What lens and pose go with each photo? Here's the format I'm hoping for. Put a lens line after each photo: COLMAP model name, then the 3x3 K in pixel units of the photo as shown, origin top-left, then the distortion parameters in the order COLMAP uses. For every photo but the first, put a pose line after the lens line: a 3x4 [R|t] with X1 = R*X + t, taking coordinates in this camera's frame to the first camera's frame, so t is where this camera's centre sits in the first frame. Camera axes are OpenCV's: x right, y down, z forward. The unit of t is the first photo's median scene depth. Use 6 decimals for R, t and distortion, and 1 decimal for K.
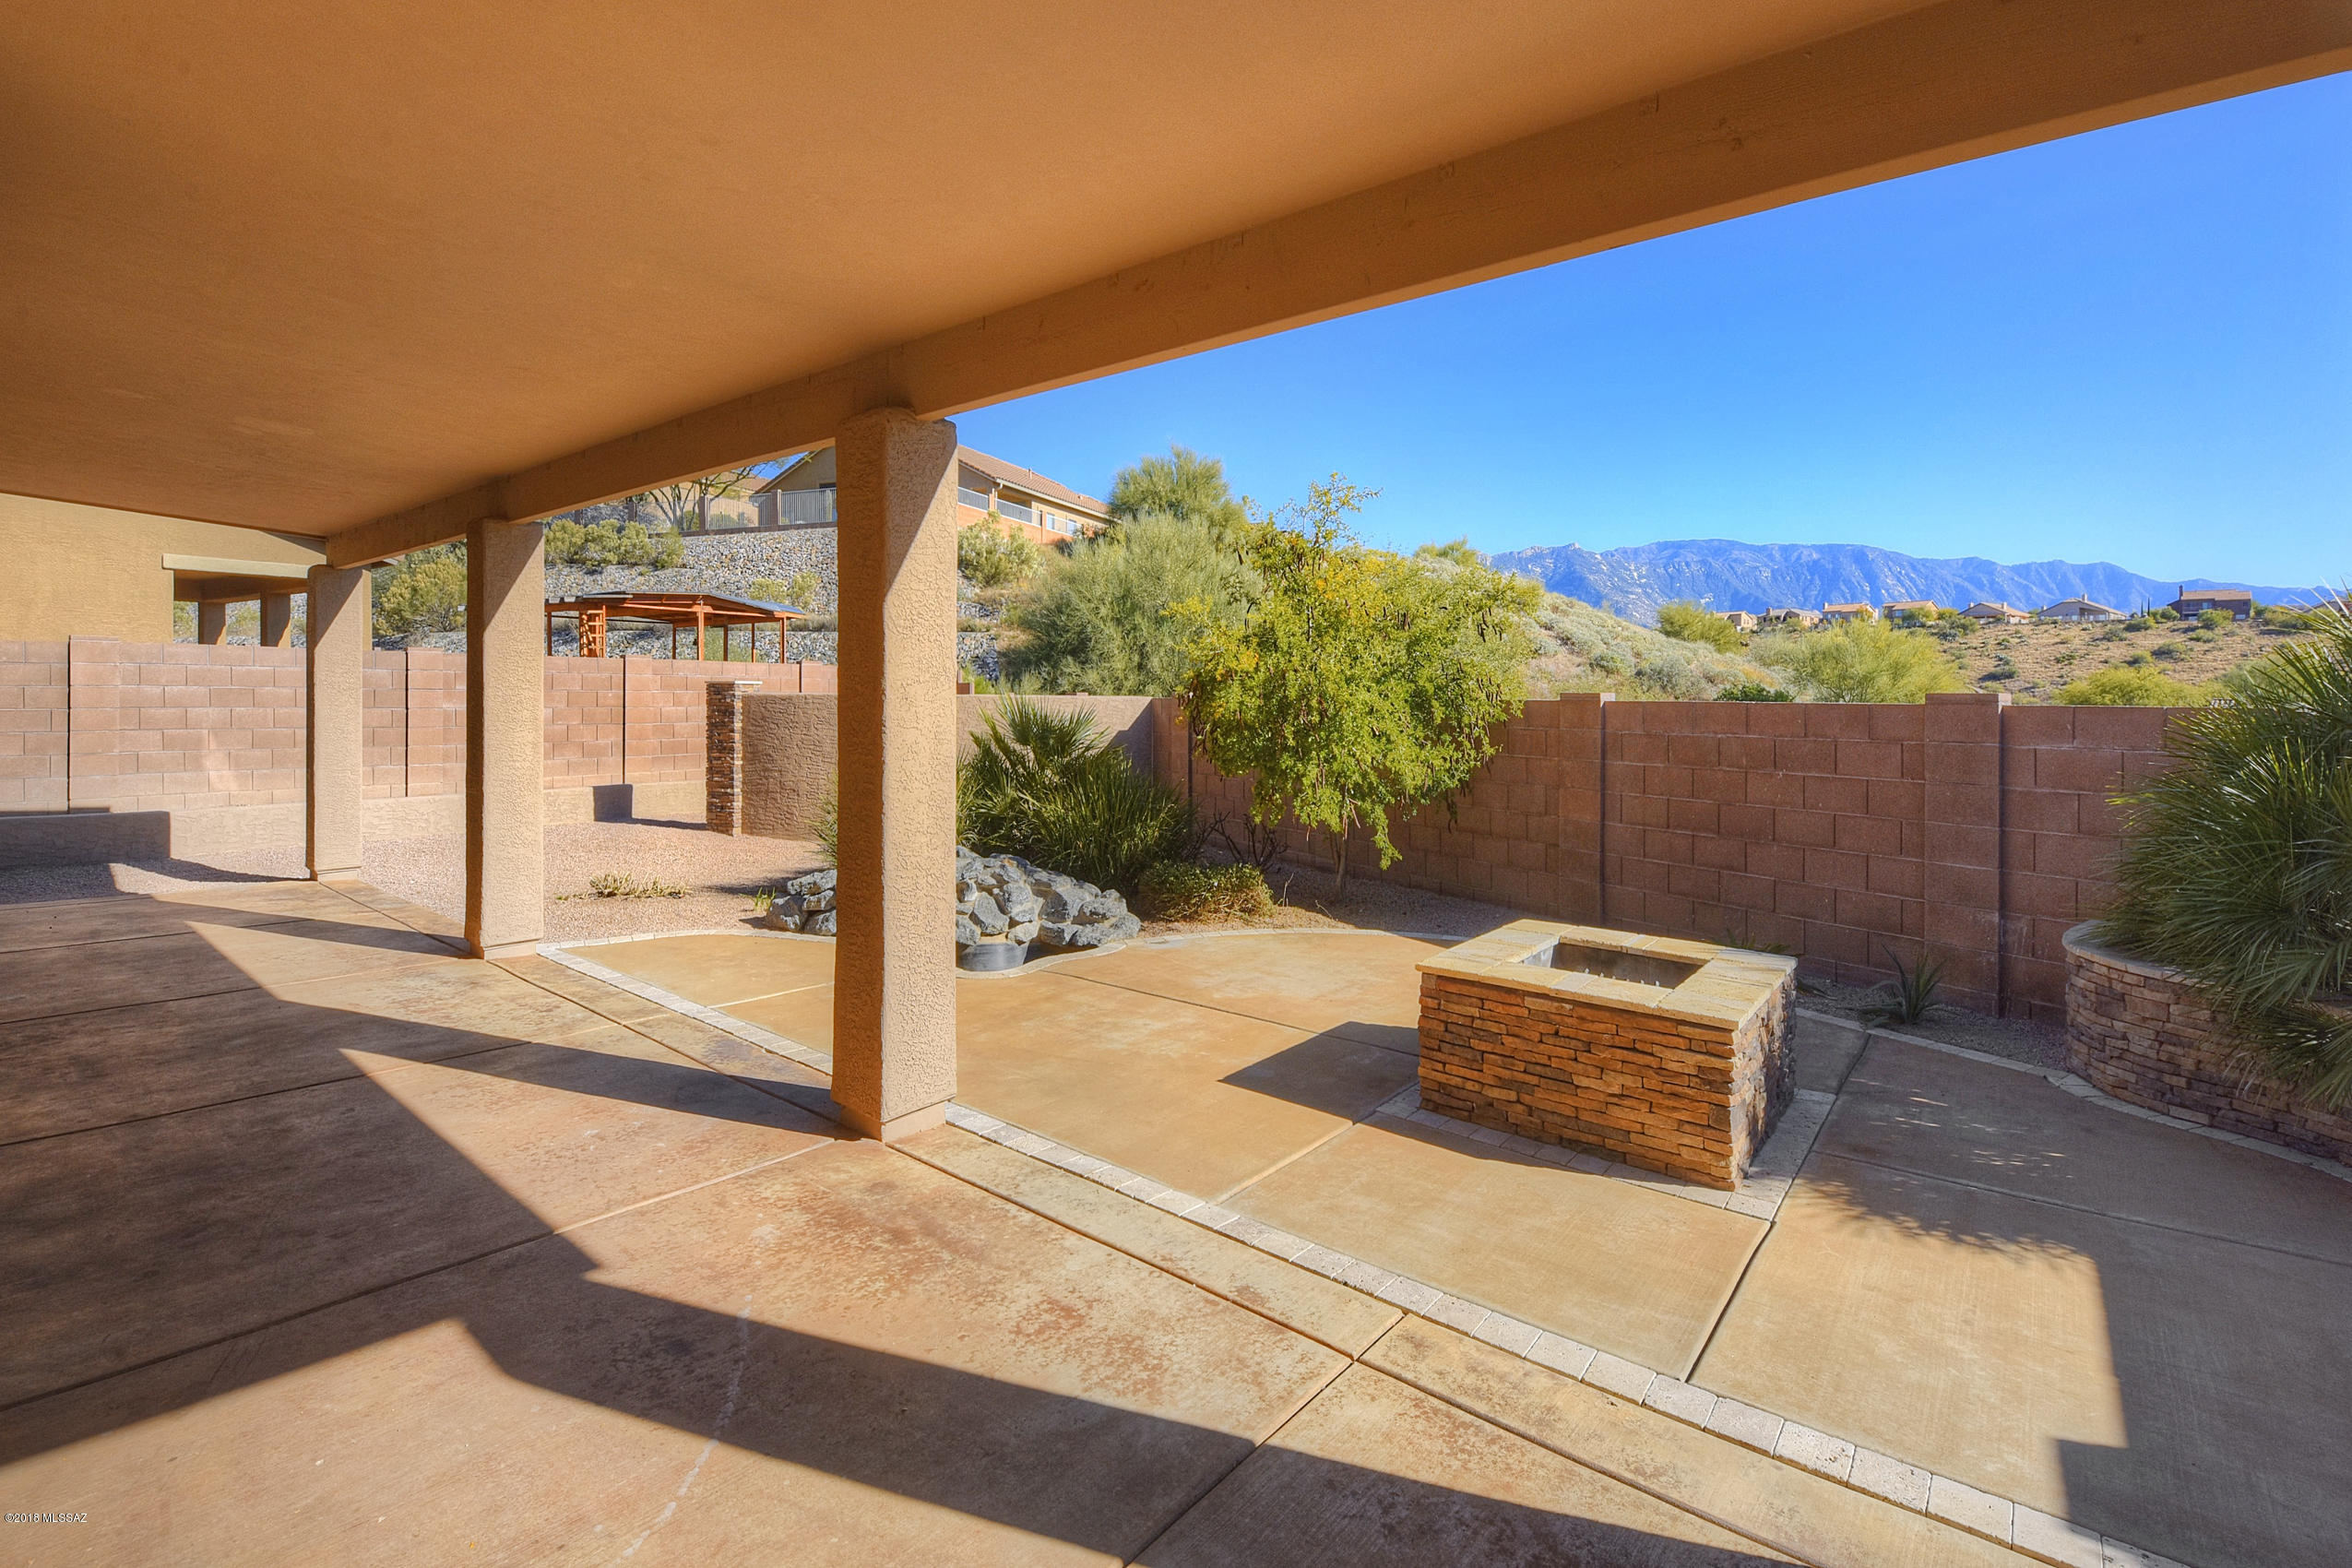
lens RADIAL K [[1023.9, 0, 1182.8], [0, 1023.9, 773.7], [0, 0, 1]] dist [0.001552, -0.010938]
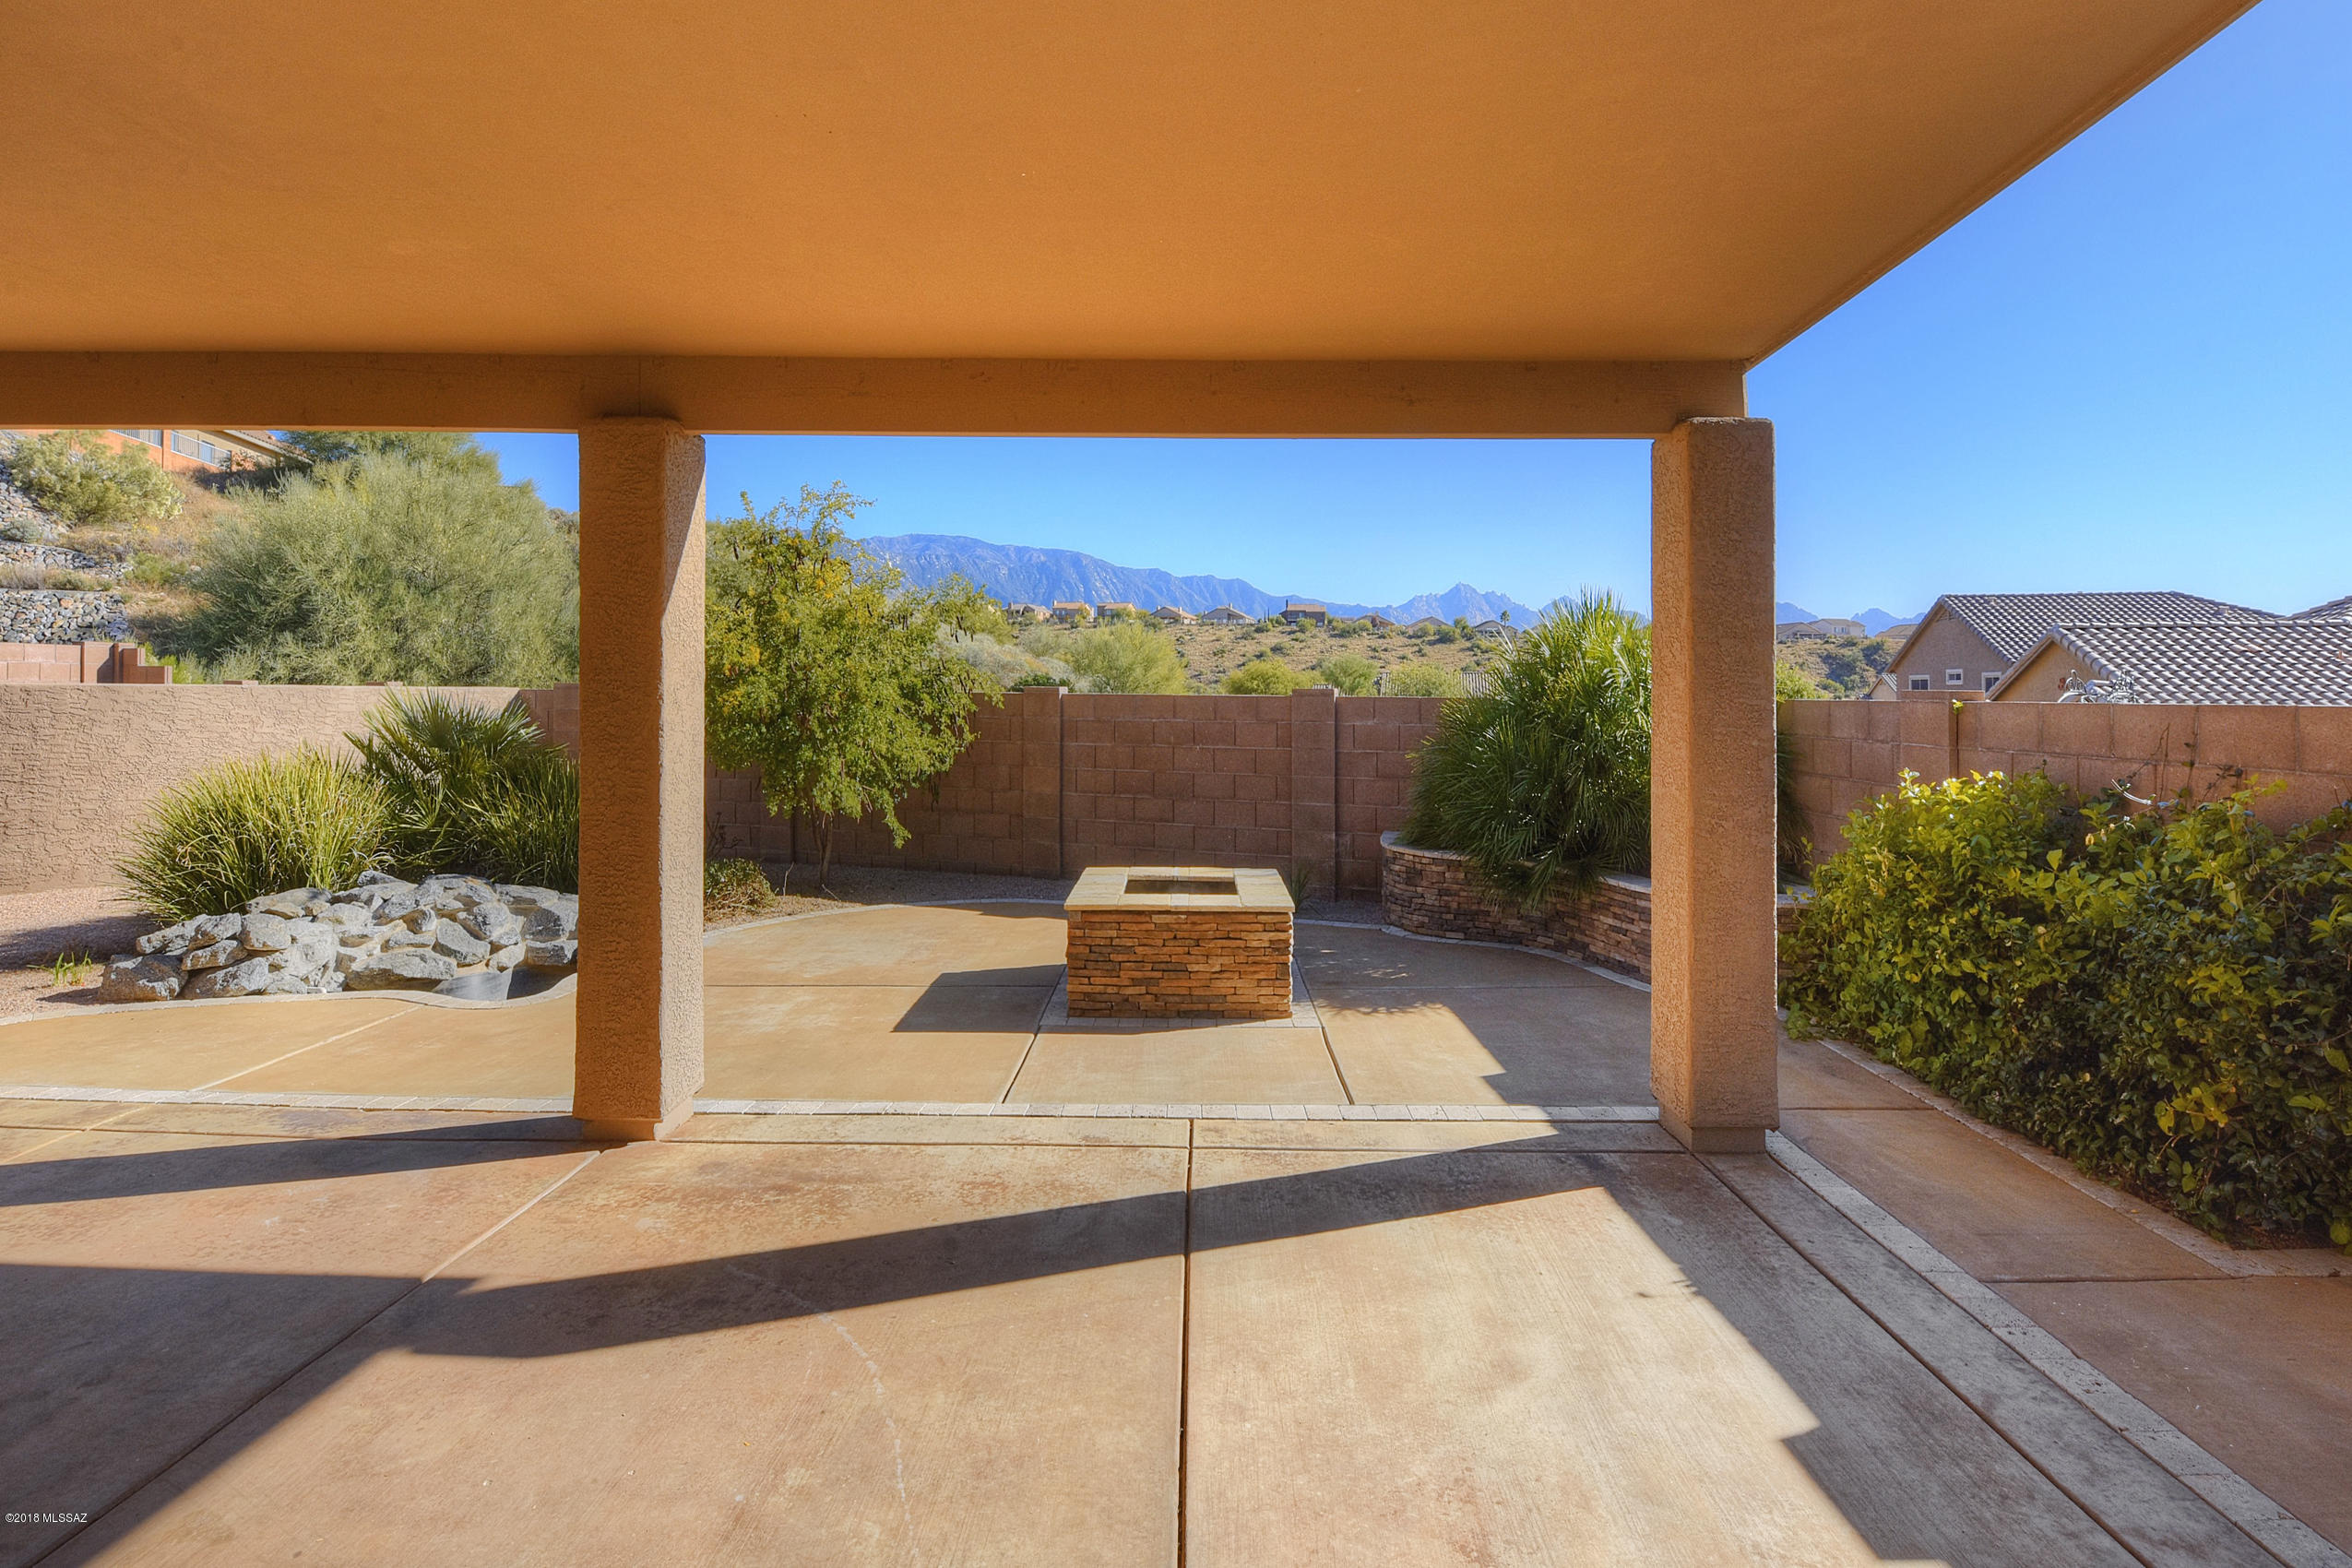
lens RADIAL K [[1042.9, 0, 1142.3], [0, 1042.9, 782.2], [0, 0, 1]] dist [-0.009664, -0.000871]
pose [[0.801729, -0.055929, 0.595065, -0.266298], [0.043355, 0.998431, 0.035429, -0.005254], [-0.596113, -0.002605, 0.802896, -0.060165]]
